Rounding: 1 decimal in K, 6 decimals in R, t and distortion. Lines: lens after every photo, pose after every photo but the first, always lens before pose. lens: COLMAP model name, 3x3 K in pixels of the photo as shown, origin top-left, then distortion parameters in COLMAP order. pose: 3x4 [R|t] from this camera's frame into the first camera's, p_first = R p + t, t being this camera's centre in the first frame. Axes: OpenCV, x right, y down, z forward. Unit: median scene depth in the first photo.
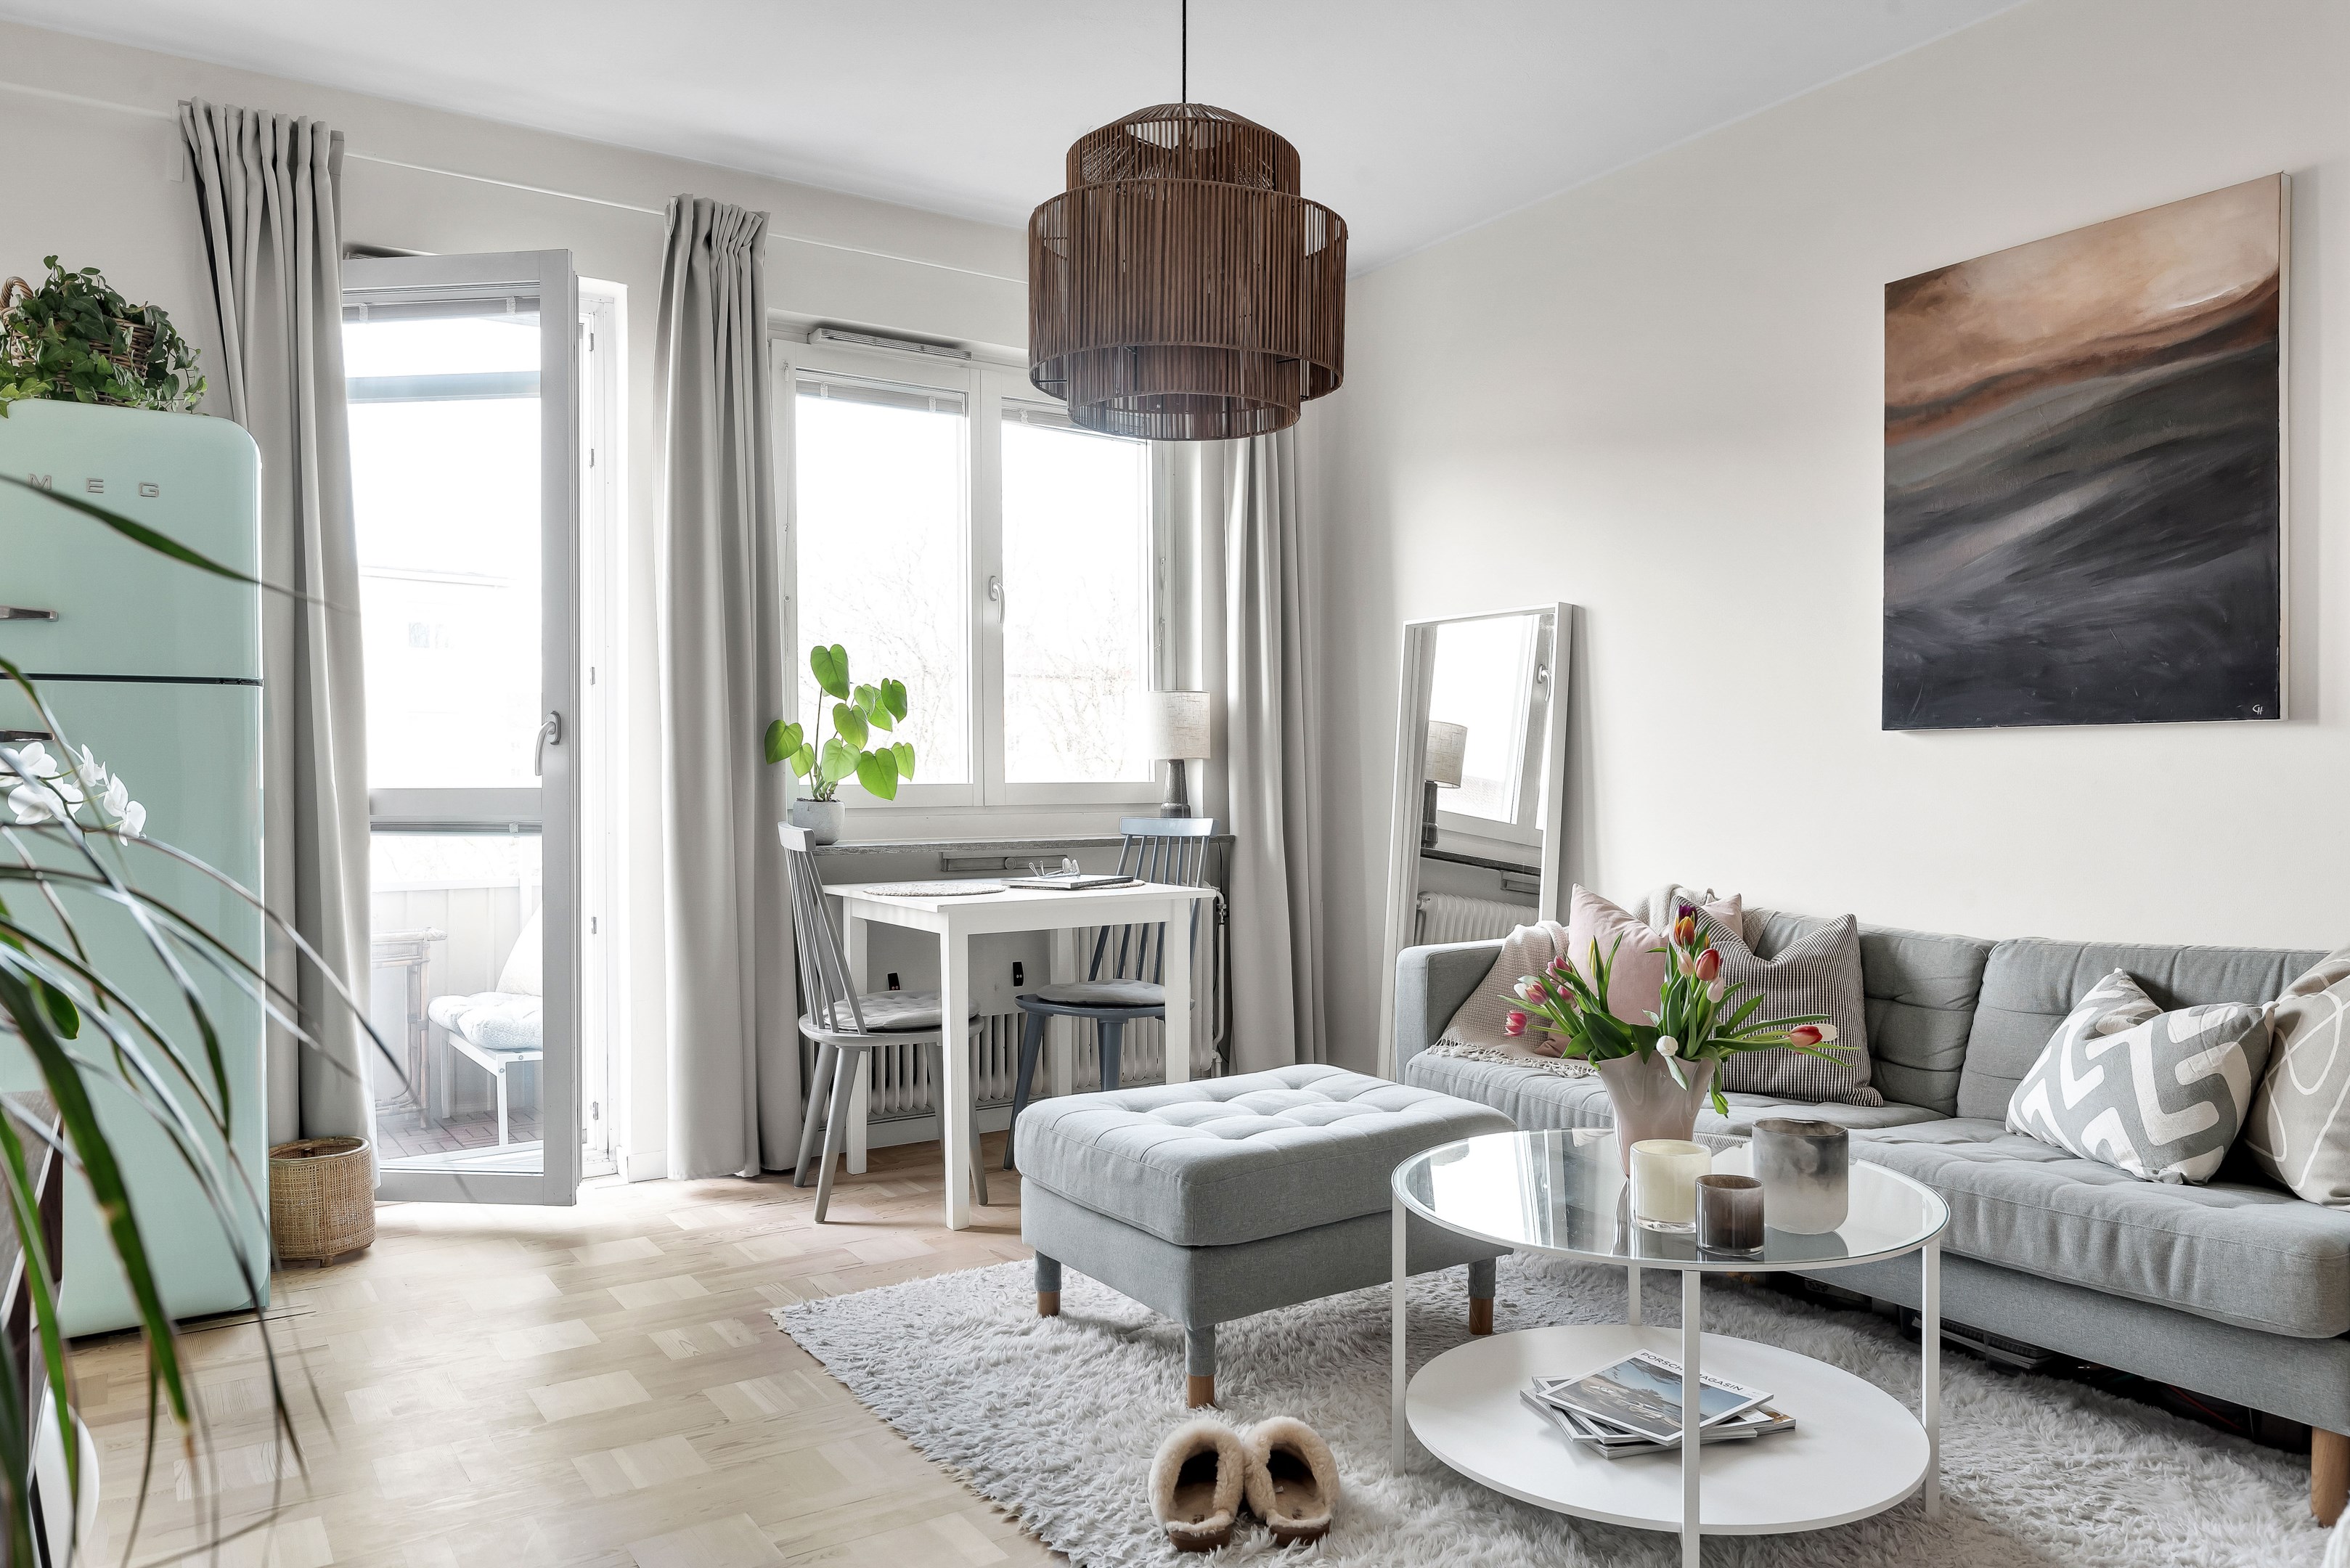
lens RADIAL K [[1639.9, 0, 1183.5], [0, 1639.9, 777.0], [0, 0, 1]] dist [0.002759, -0.000394]
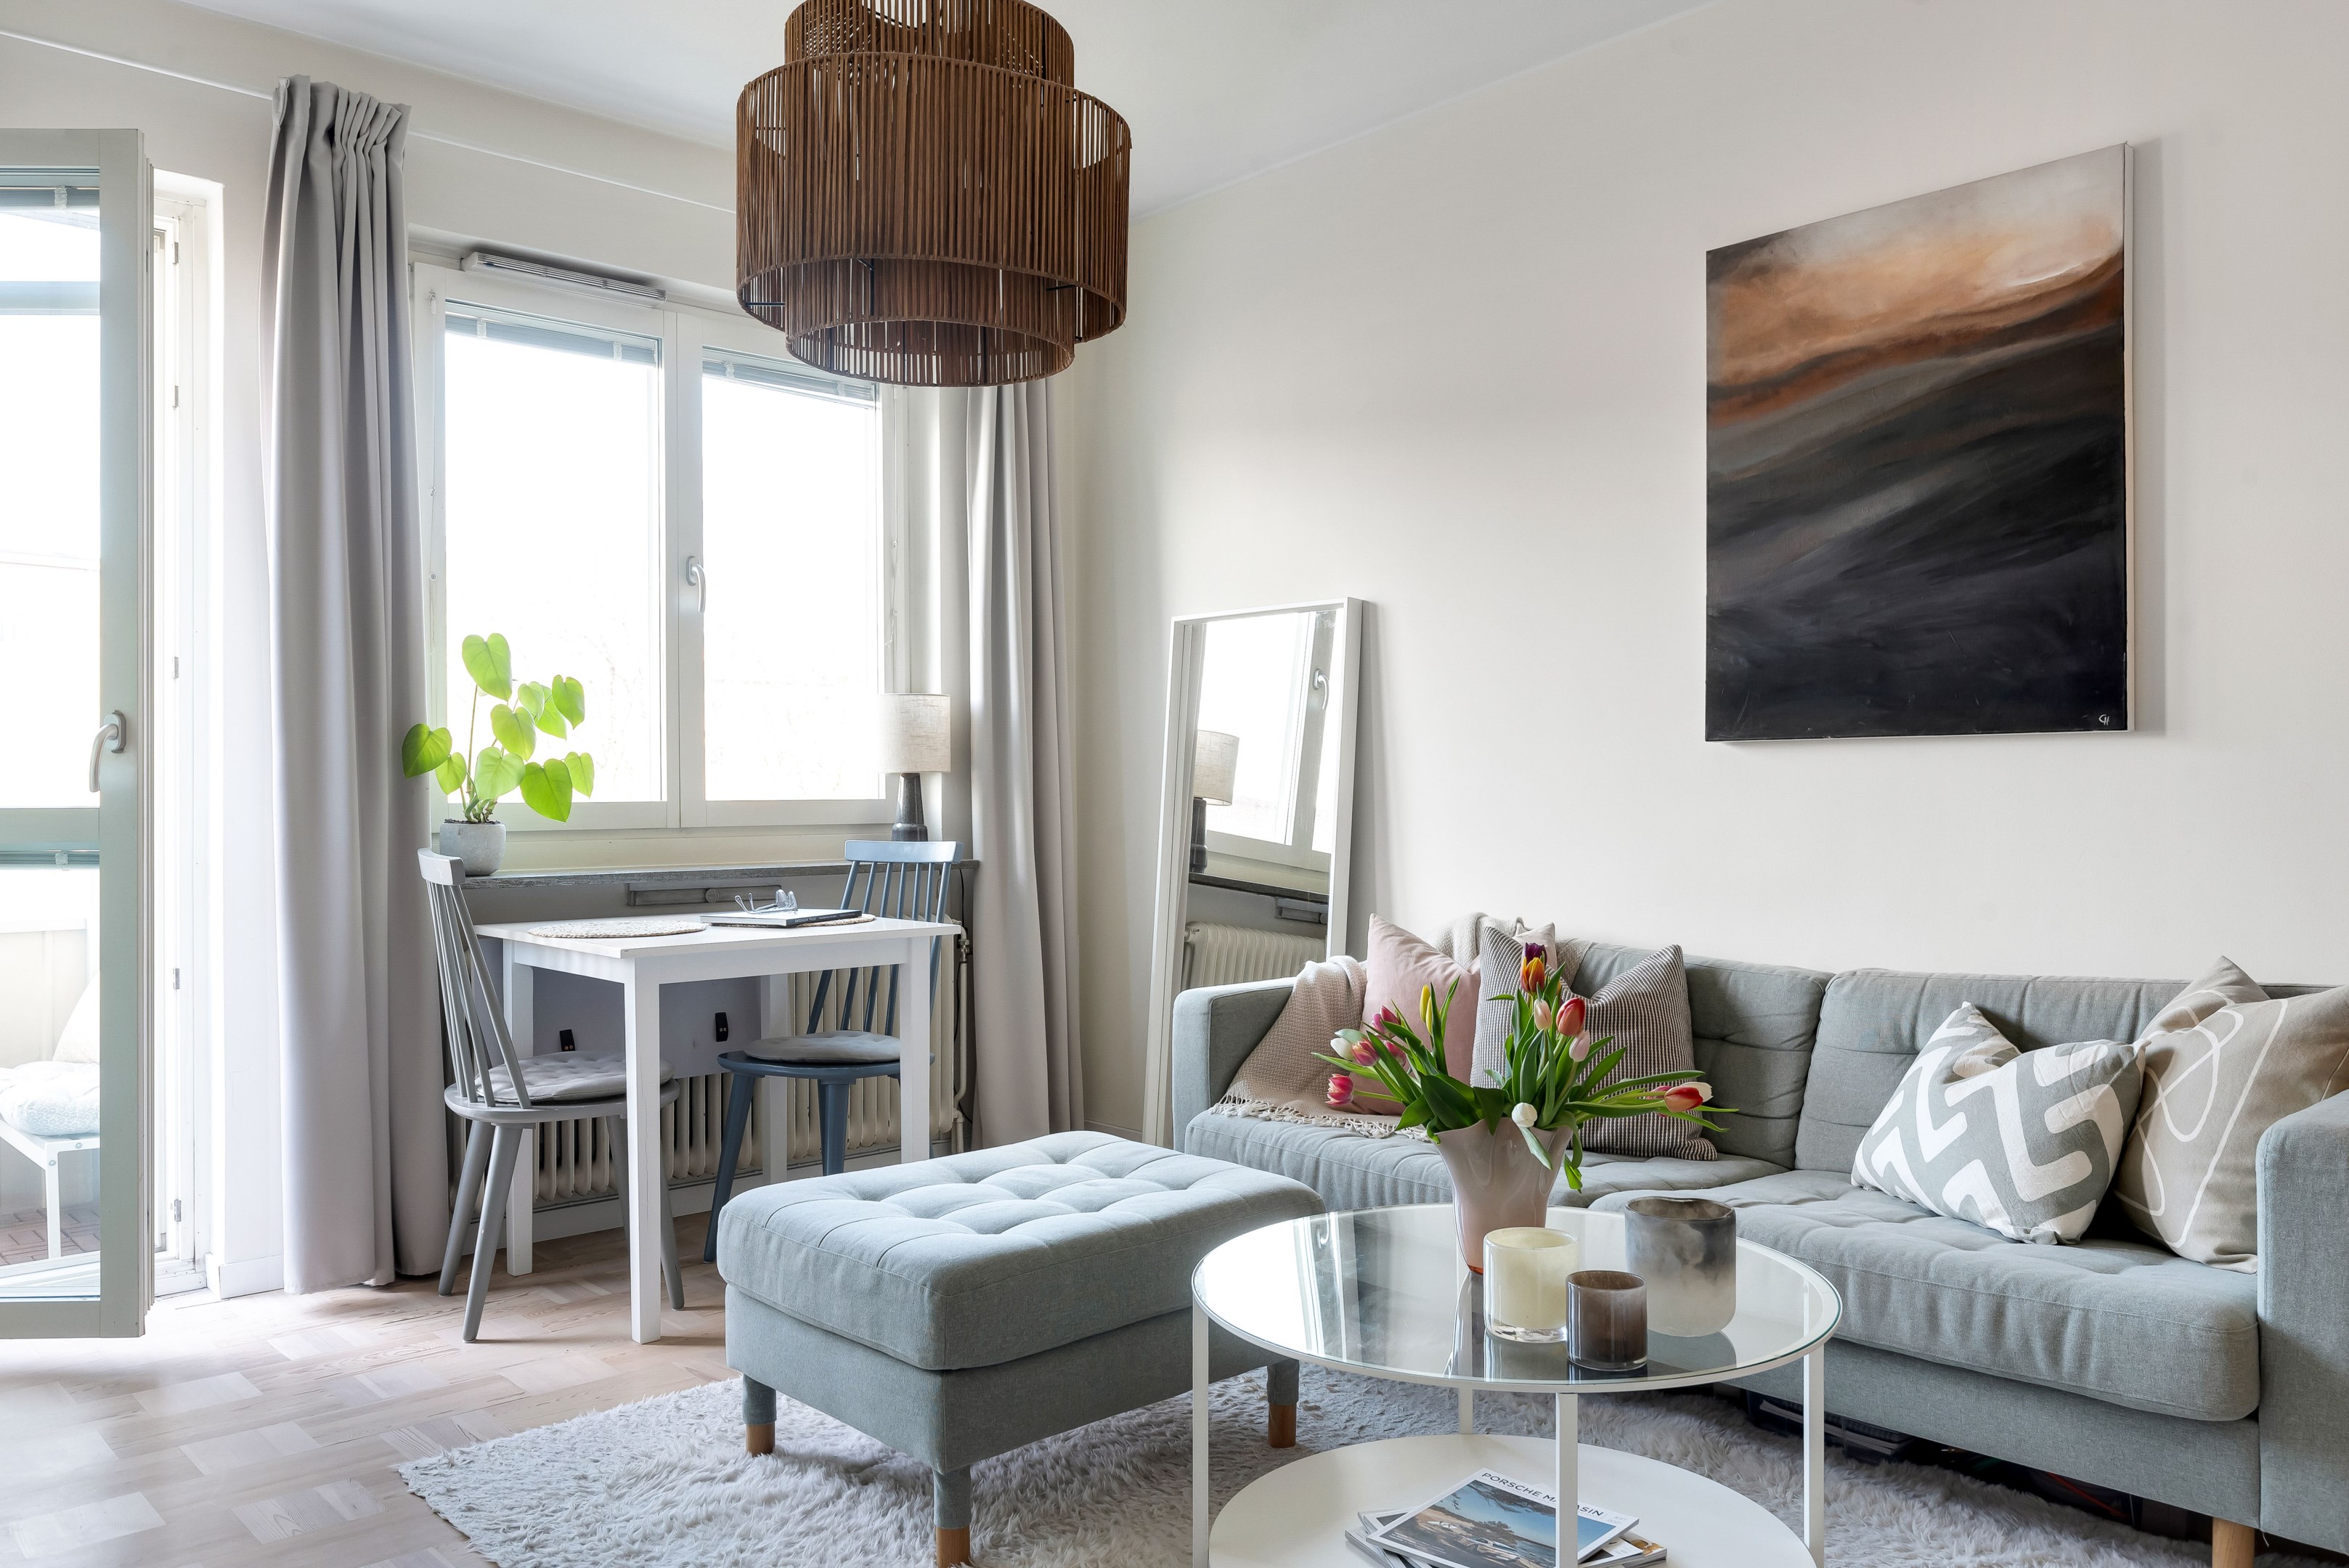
lens RADIAL K [[1743.9, 0, 1206.0], [0, 1743.9, 781.0], [0, 0, 1]] dist [-0.005365, 0.002948]
pose [[0.985487, 0.000408, 0.169750, -0.011101], [0.000757, 0.999977, -0.006794, -0.000251], [-0.169749, 0.006824, 0.985464, 0.106845]]
